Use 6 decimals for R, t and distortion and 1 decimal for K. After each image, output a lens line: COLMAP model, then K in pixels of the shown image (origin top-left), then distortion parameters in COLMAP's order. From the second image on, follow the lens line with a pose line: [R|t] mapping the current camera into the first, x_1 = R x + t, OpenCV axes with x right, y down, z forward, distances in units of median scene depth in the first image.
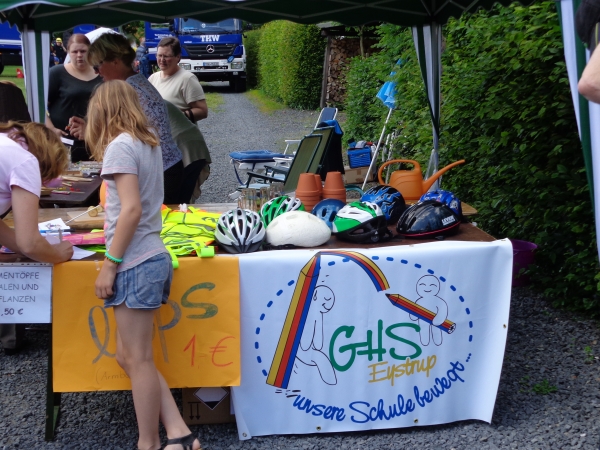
lens RADIAL K [[855.1, 0, 299.5], [0, 855.1, 226.2], [0, 0, 1]] dist [-0.055572, 0.000000]
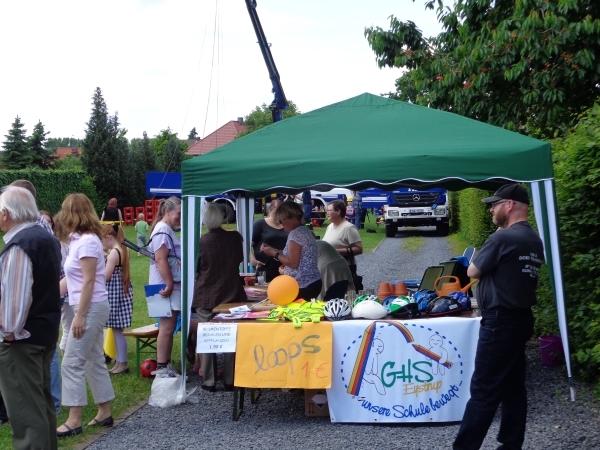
lens RADIAL K [[855.1, 0, 300.2], [0, 855.1, 225.4], [0, 0, 1]] dist [-0.055572, 0.000000]
pose [[0.966468, -0.012511, -0.256481, 0.335709], [-0.030775, 0.985970, -0.164062, 0.132786], [0.254935, 0.166454, 0.952524, -0.825670]]
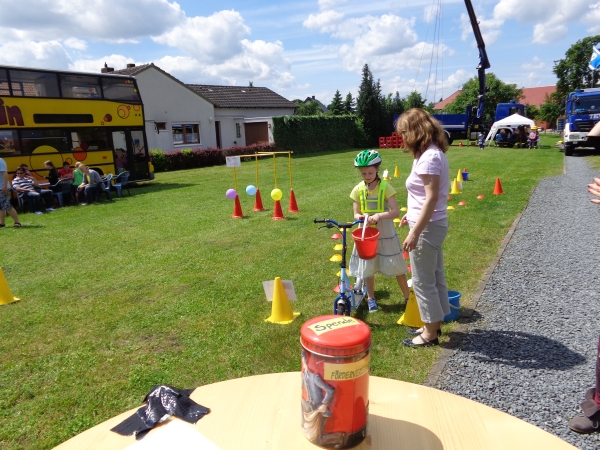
lens RADIAL K [[445.9, 0, 299.6], [0, 445.9, 221.8], [0, 0, 1]] dist [0.002677, 0.003773]
pose [[0.786519, 0.078284, -0.612585, -0.290242], [-0.080515, 0.996465, 0.023965, -0.303704], [0.612296, 0.030473, 0.790041, 1.500249]]
